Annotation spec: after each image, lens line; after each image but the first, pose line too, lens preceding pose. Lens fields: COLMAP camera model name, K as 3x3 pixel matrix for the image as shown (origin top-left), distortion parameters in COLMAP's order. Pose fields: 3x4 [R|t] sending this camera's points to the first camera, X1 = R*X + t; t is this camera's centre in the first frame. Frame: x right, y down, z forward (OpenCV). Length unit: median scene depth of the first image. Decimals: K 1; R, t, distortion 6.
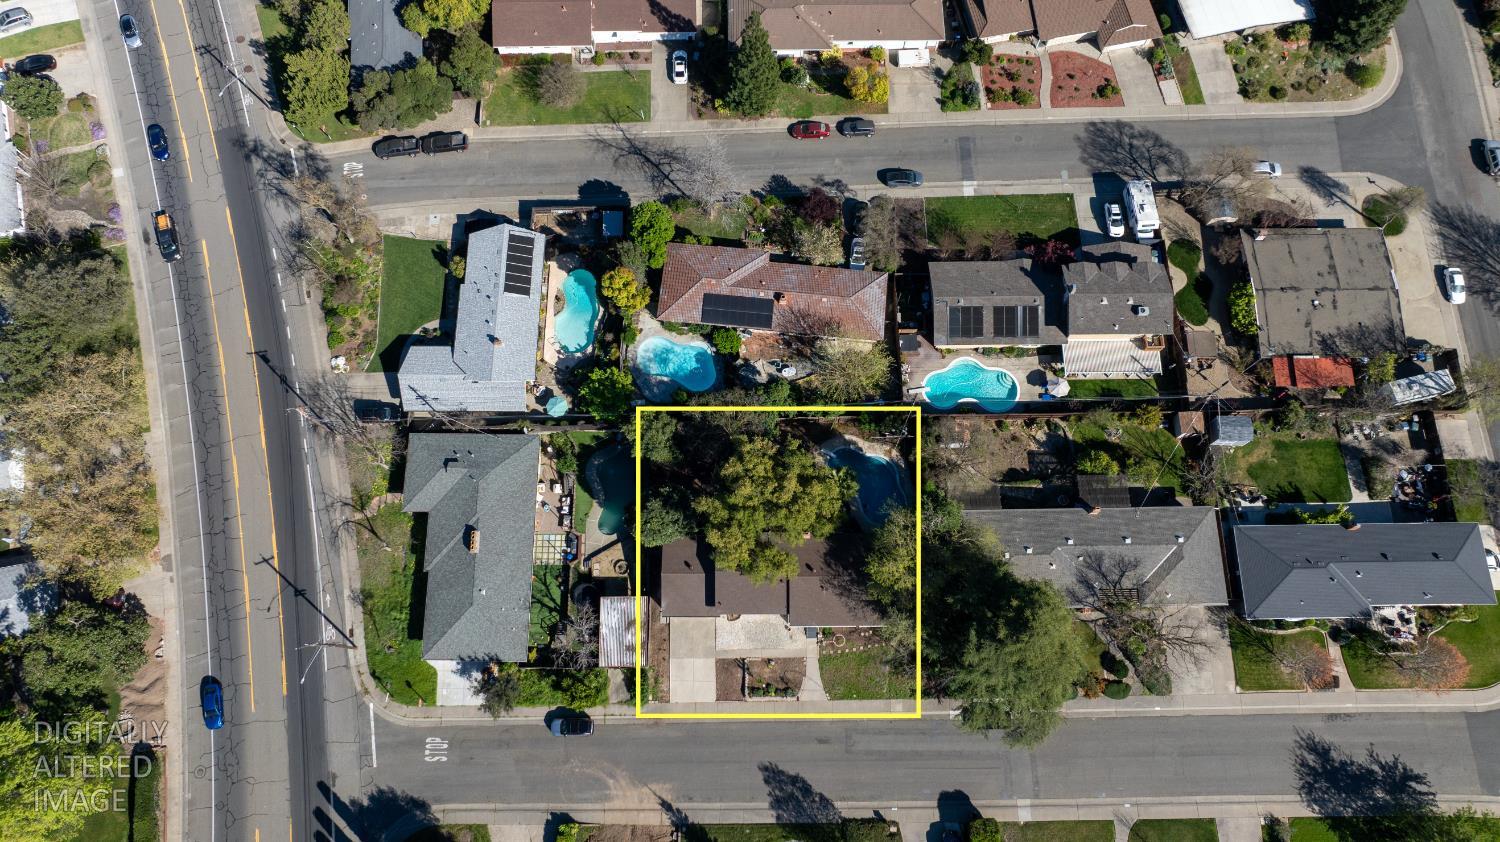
lens RADIAL K [[1067.5, 0, 750.0], [0, 1067.5, 421.0], [0, 0, 1]] dist [-0.025890, -0.001459]
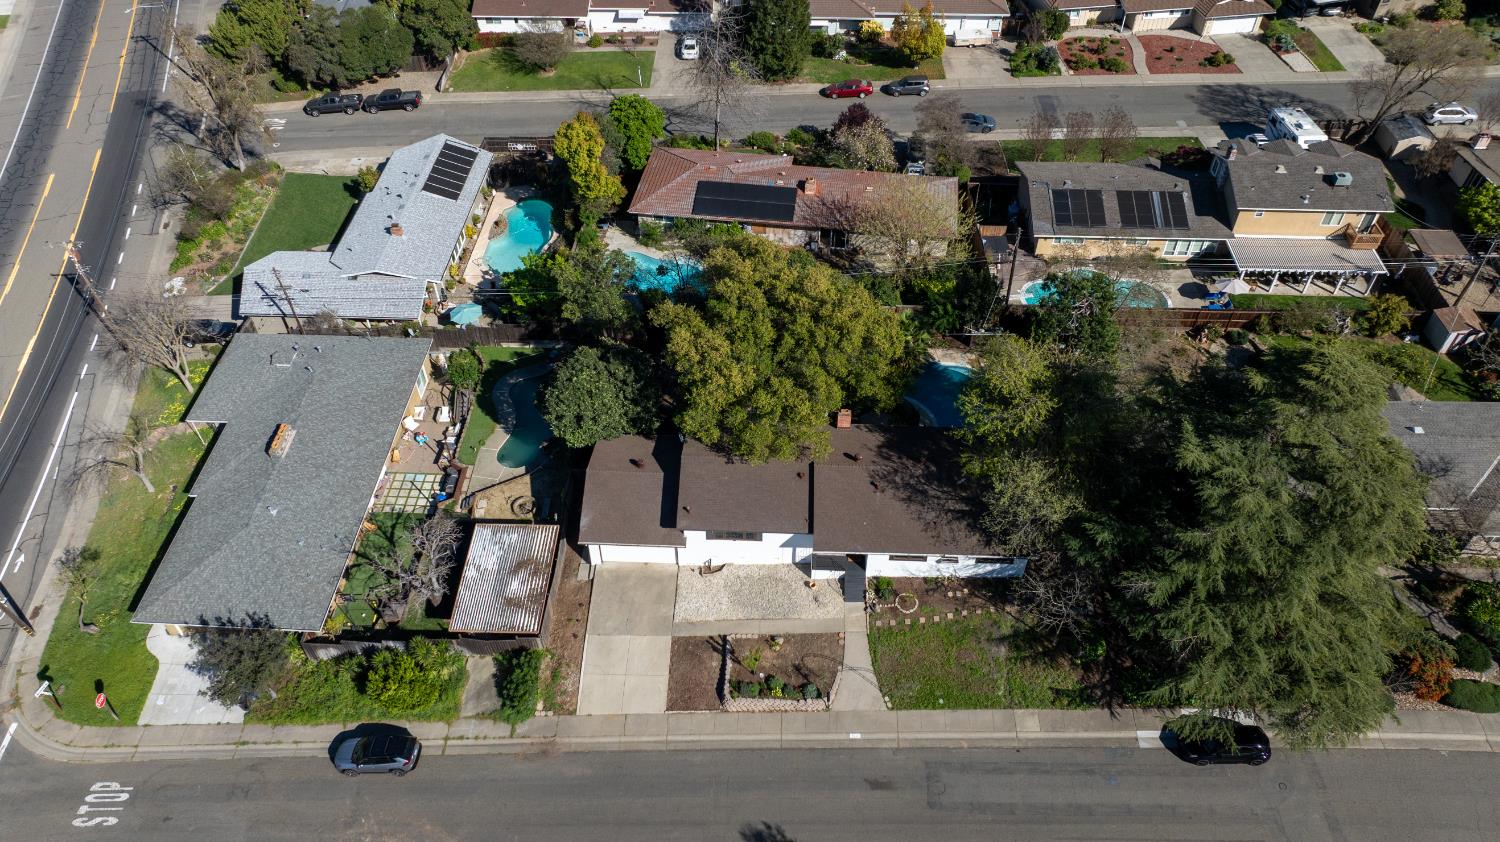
lens RADIAL K [[1061.9, 0, 752.7], [0, 1061.9, 415.4], [0, 0, 1]] dist [-0.061880, 0.074709]
pose [[0.999047, 0.026940, -0.034353, 0.021459], [-0.039578, 0.891007, -0.452262, 0.342062], [0.018424, 0.453190, 0.891223, 0.460797]]
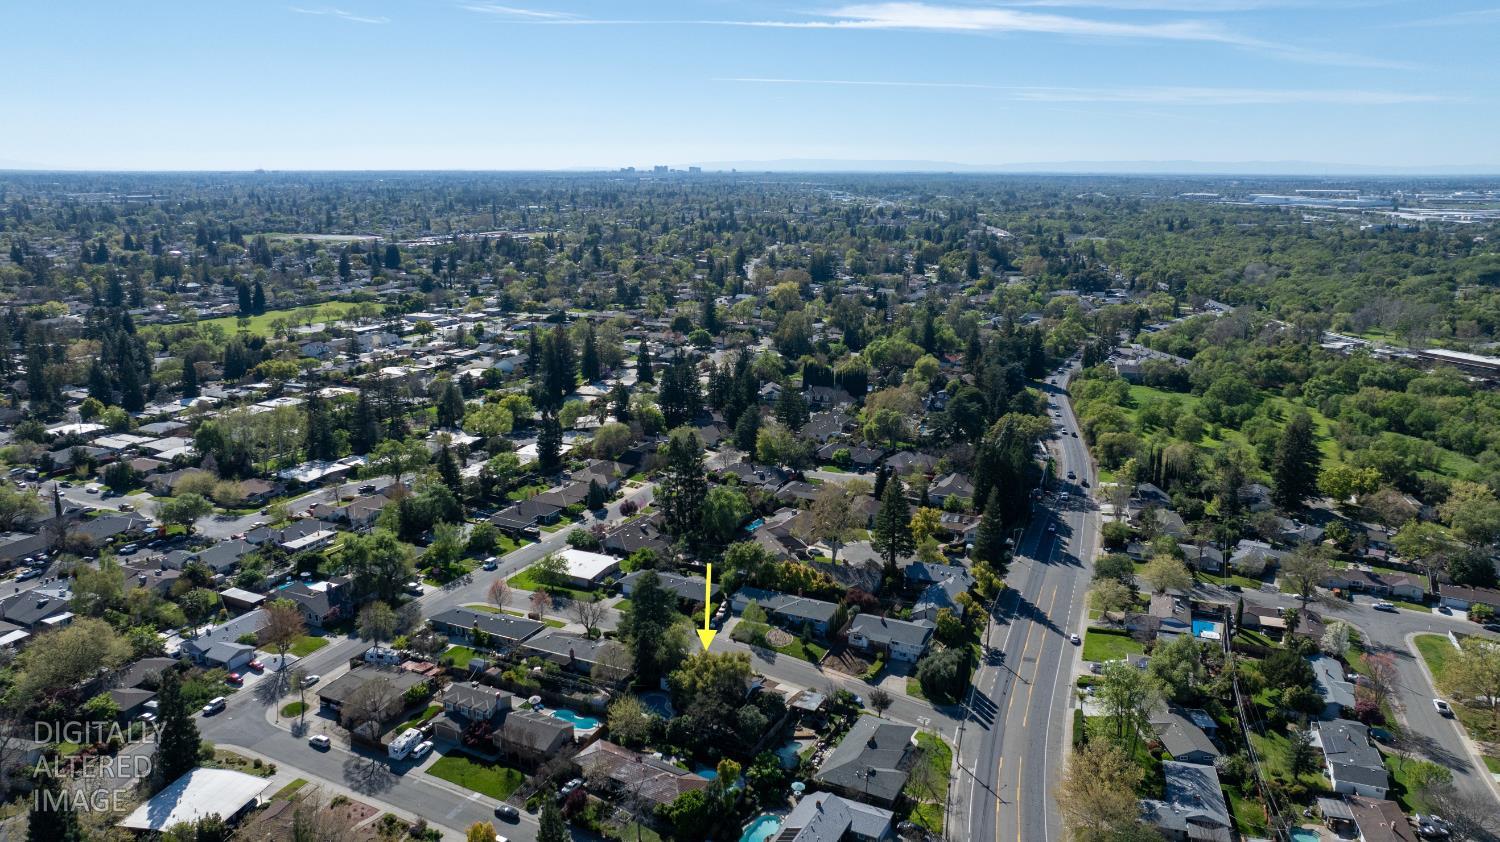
lens RADIAL K [[1067.5, 0, 750.0], [0, 1067.5, 421.0], [0, 0, 1]] dist [-0.025890, -0.001459]
pose [[-0.894695, -0.107284, 0.433602, -0.753297], [0.424487, 0.097942, 0.900121, -1.528383], [-0.139036, 0.989393, -0.042087, 0.566461]]
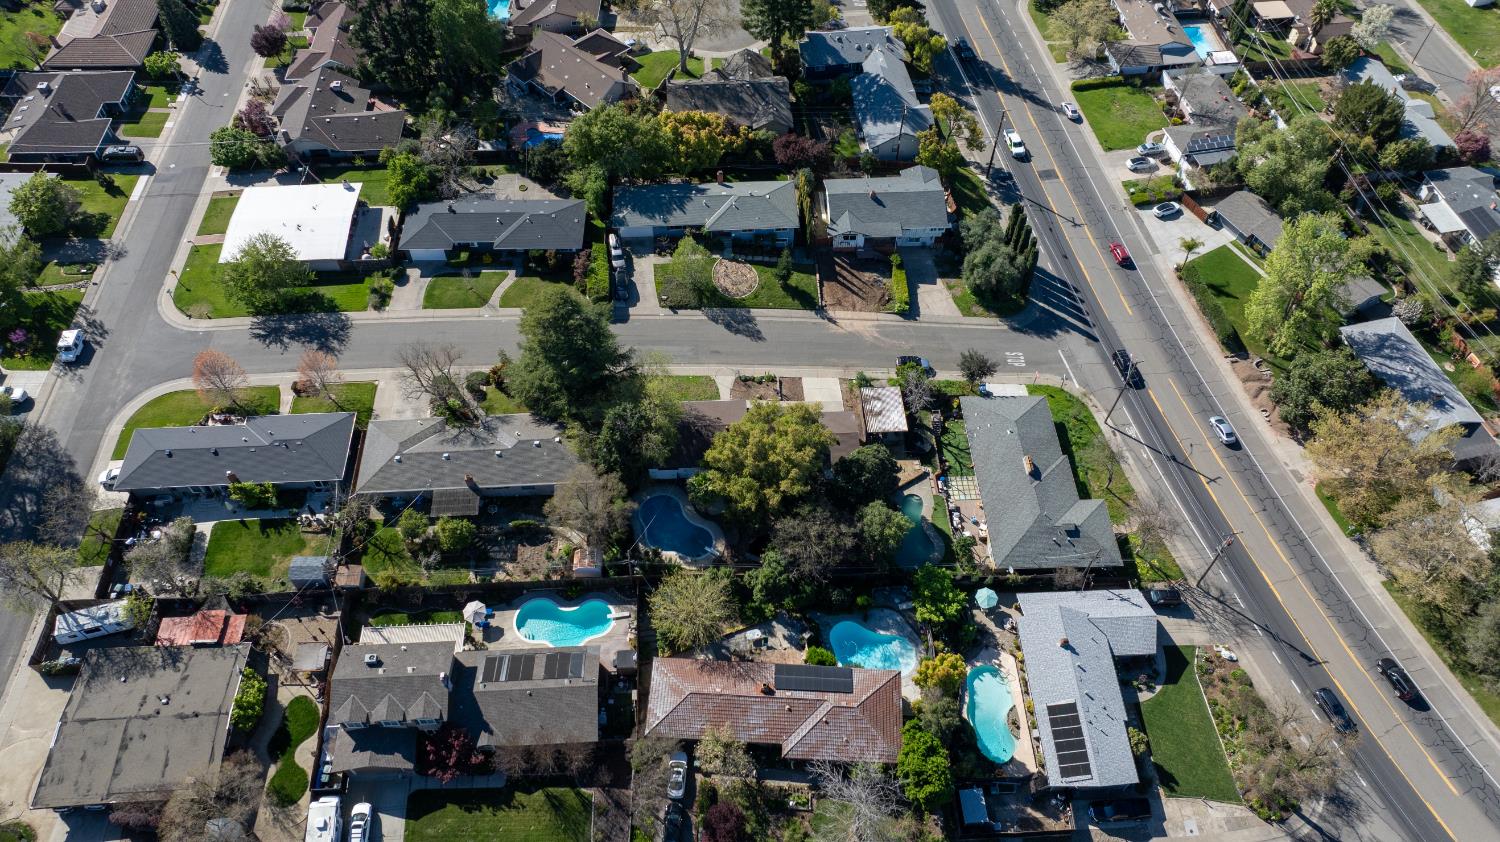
lens RADIAL K [[1067.5, 0, 750.0], [0, 1067.5, 421.0], [0, 0, 1]] dist [-0.025890, -0.001459]
pose [[-0.998873, 0.031123, -0.035837, 0.070045], [-0.047229, -0.576552, 0.815694, -0.734452], [0.004725, 0.816467, 0.577372, 0.304150]]
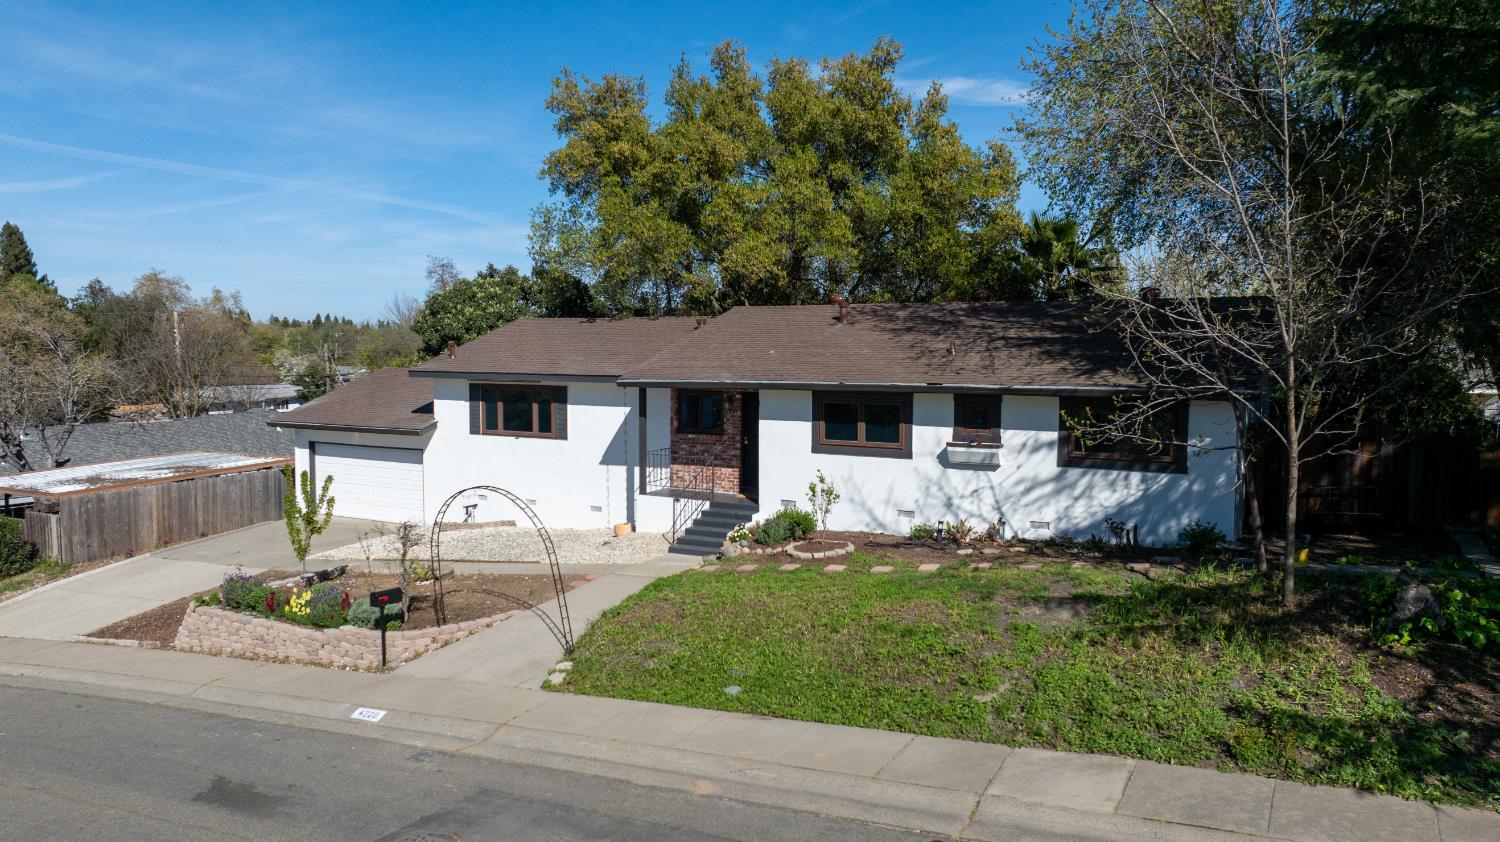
lens RADIAL K [[1045.4, 0, 741.5], [0, 1045.4, 421.7], [0, 0, 1]] dist [0.002078, 0.000929]
pose [[0.858587, 0.043748, -0.510798, 0.147002], [-0.496395, 0.319977, -0.806973, 0.319630], [0.128141, 0.946415, 0.296445, 0.873307]]
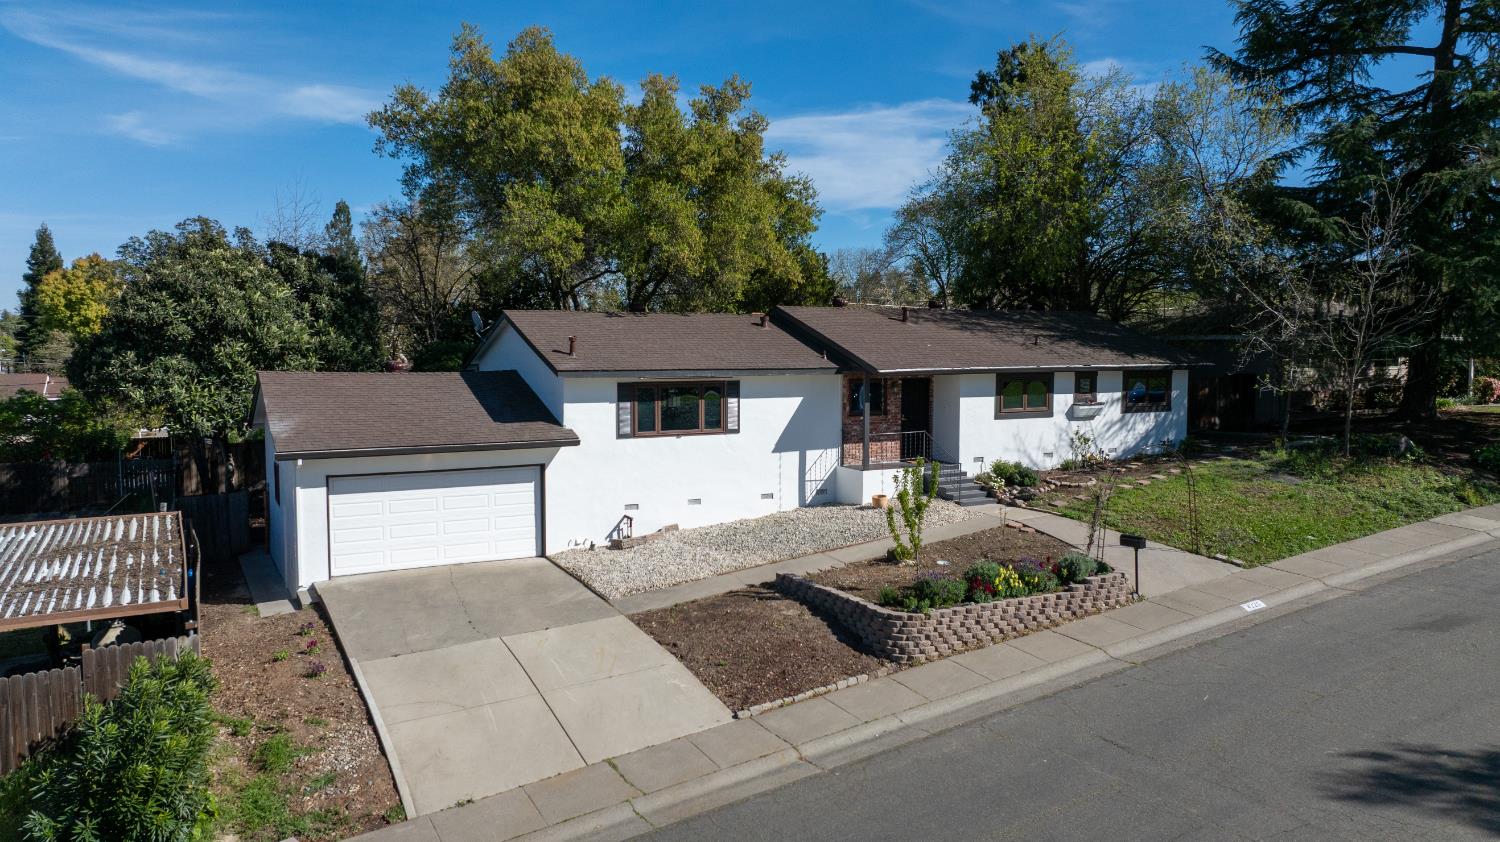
lens RADIAL K [[1045.4, 0, 741.5], [0, 1045.4, 421.7], [0, 0, 1]] dist [0.002078, 0.000929]
pose [[0.877235, -0.030324, 0.479102, -0.091962], [0.461894, 0.325267, -0.825140, 0.344473], [-0.130814, 0.945136, 0.299342, 0.868234]]
